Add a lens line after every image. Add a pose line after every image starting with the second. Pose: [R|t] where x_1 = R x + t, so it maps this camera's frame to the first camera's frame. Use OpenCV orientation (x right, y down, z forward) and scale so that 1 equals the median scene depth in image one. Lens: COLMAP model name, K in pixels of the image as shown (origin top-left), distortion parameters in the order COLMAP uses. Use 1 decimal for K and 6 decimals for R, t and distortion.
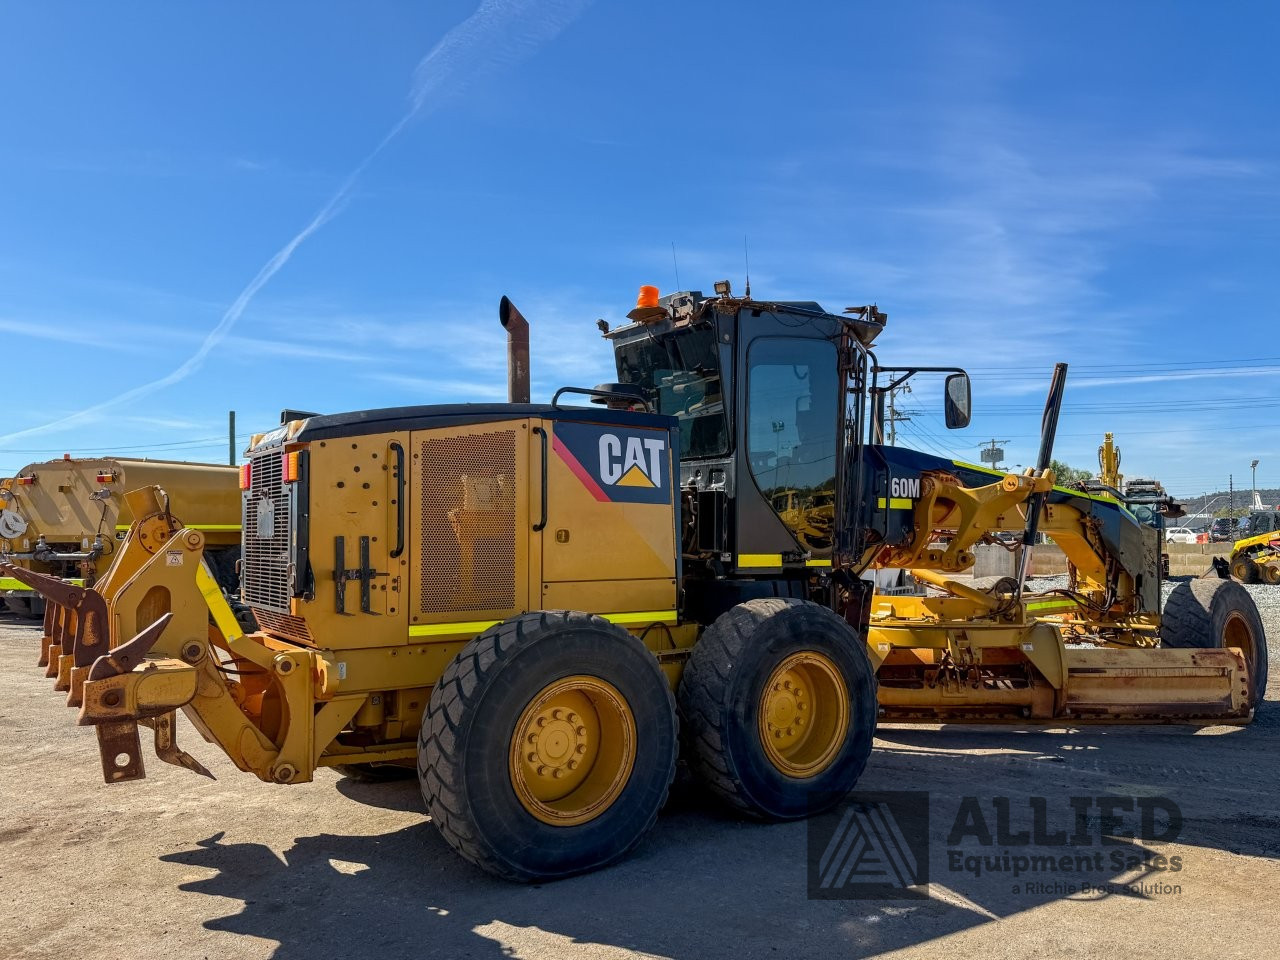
lens RADIAL K [[1034.7, 0, 602.2], [0, 1034.7, 501.8], [0, 0, 1]] dist [0.116419, -0.144108]
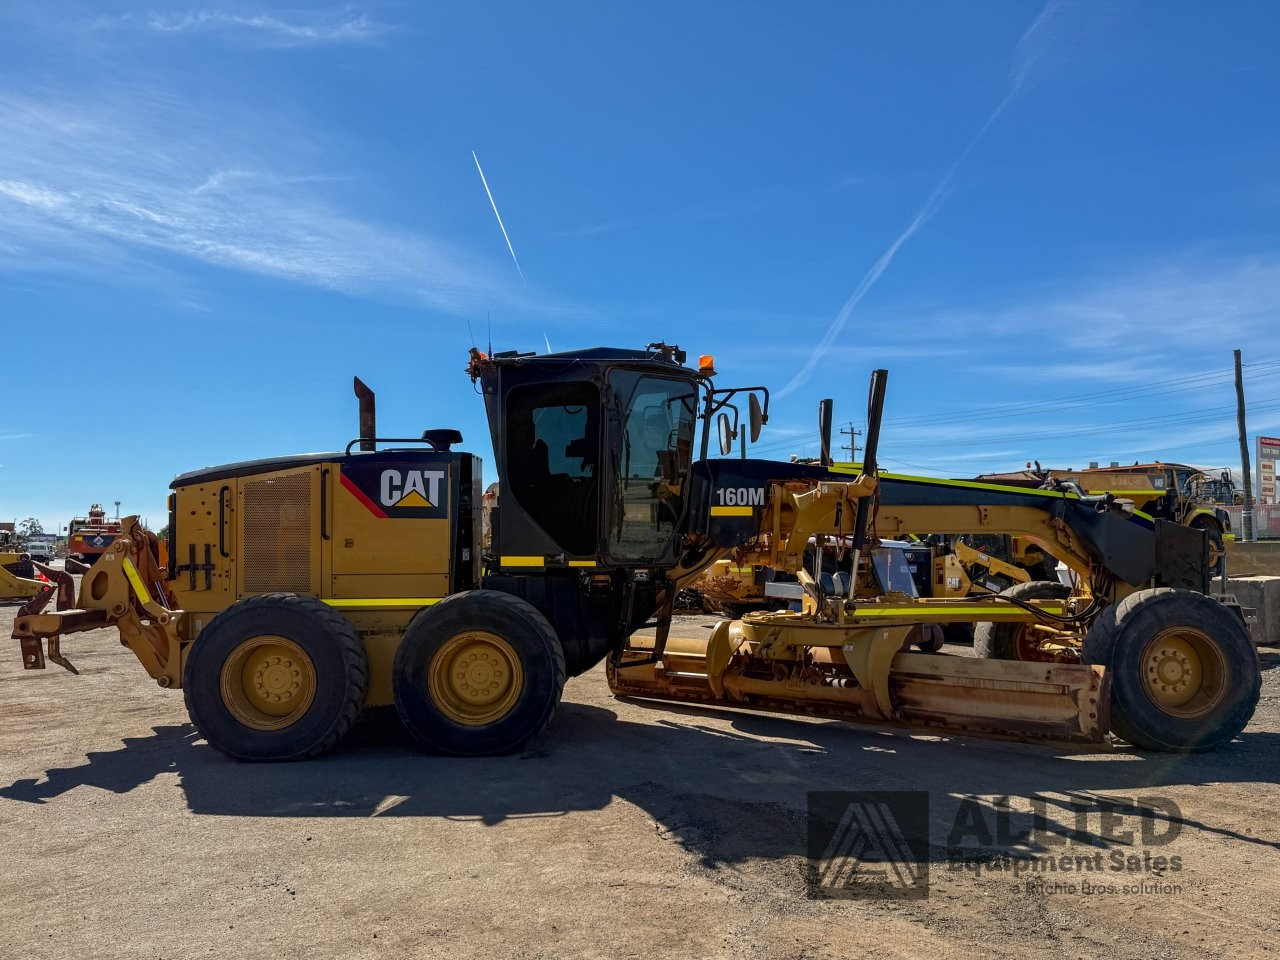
lens RADIAL K [[1034.7, 0, 602.2], [0, 1034.7, 501.8], [0, 0, 1]] dist [0.116419, -0.144108]
pose [[0.793343, -0.022024, -0.608377, 0.829250], [0.024933, 0.999682, -0.003676, -0.007455], [0.608264, -0.012252, 0.793640, 0.042087]]
